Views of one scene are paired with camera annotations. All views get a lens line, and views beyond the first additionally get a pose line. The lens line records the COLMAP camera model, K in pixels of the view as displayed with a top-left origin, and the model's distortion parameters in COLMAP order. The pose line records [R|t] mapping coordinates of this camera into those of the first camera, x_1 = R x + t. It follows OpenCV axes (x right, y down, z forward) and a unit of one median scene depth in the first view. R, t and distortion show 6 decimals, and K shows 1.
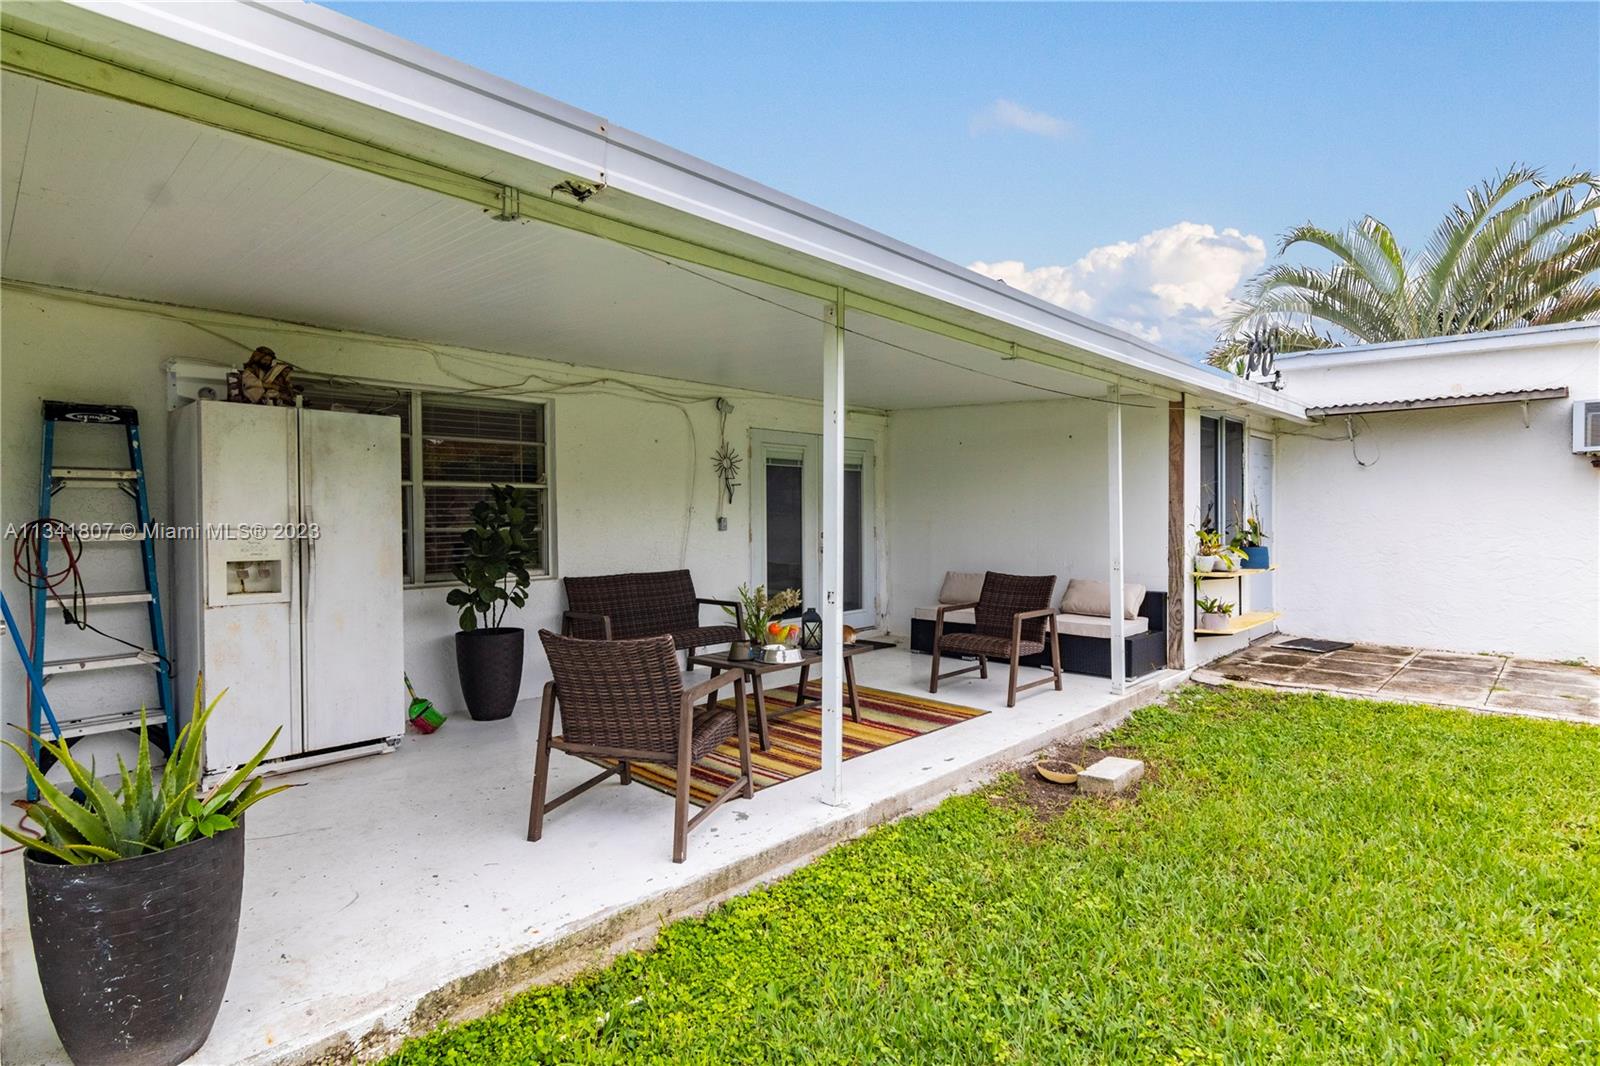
lens RADIAL K [[819.4, 0, 808.5], [0, 819.4, 526.7], [0, 0, 1]] dist [0.000391, -0.000569]
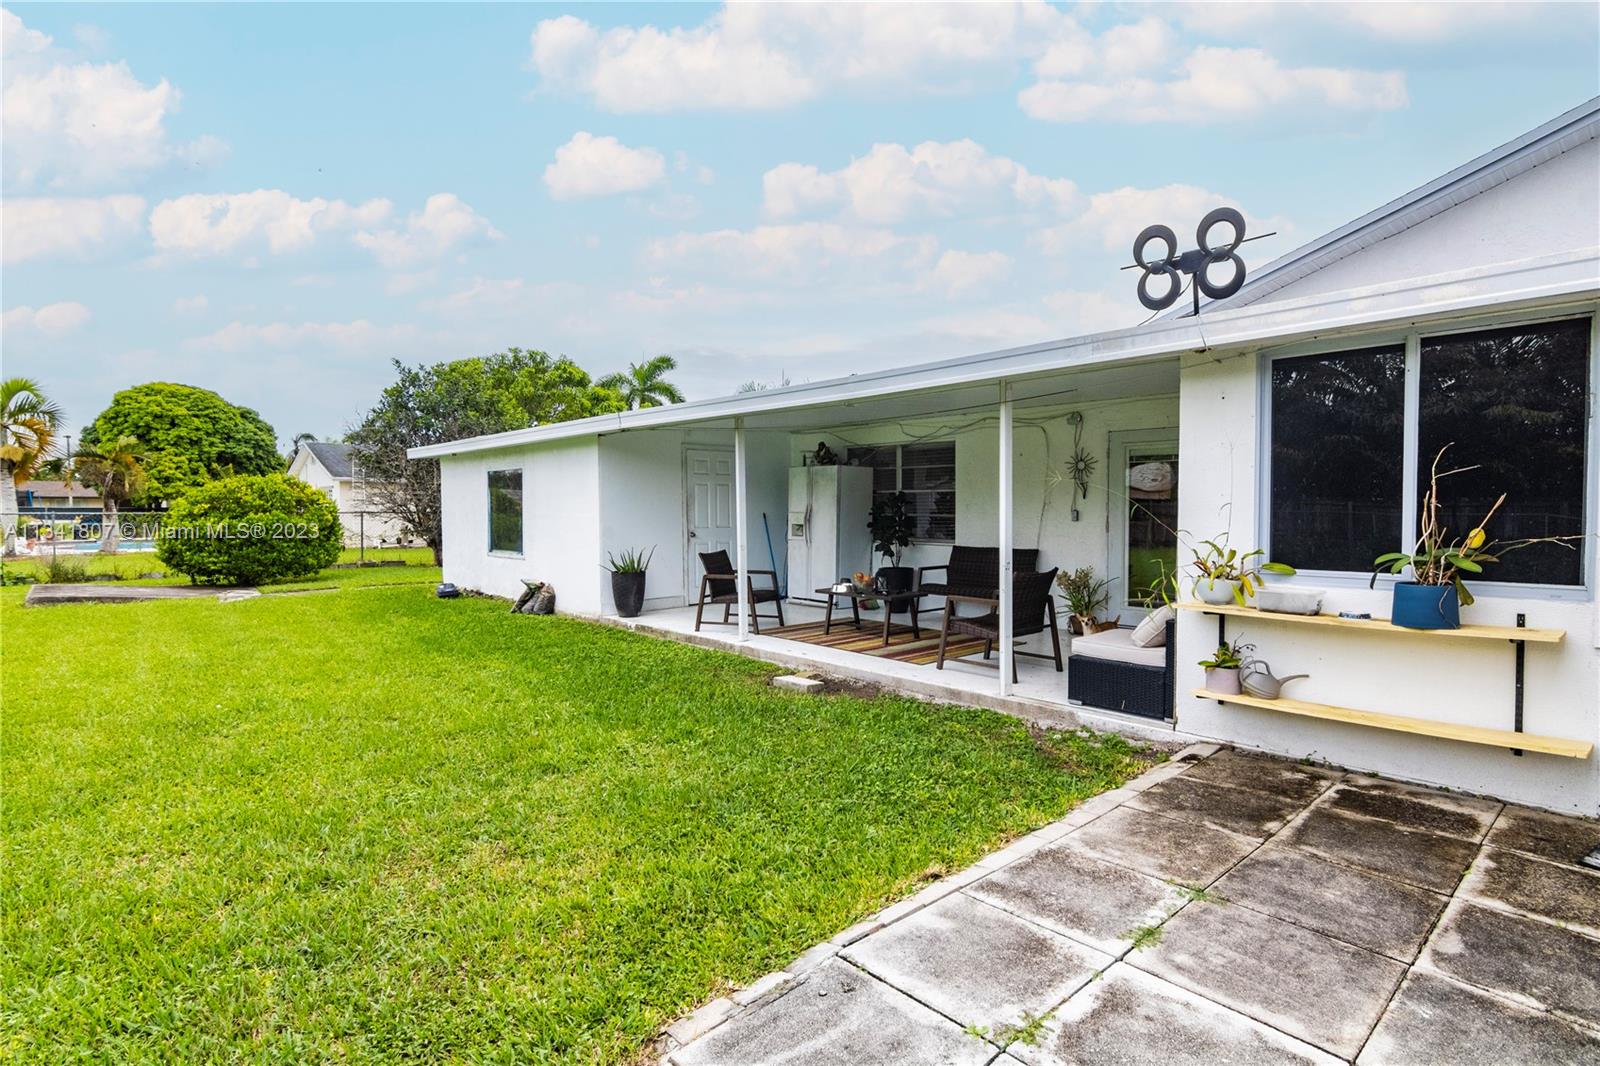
lens RADIAL K [[819.4, 0, 808.5], [0, 819.4, 526.7], [0, 0, 1]] dist [0.000391, -0.000569]
pose [[-0.073463, 0.035549, -0.996664, 1.358849], [-0.009118, 0.999299, 0.036315, -0.032501], [0.997256, 0.011755, -0.073087, 0.819344]]
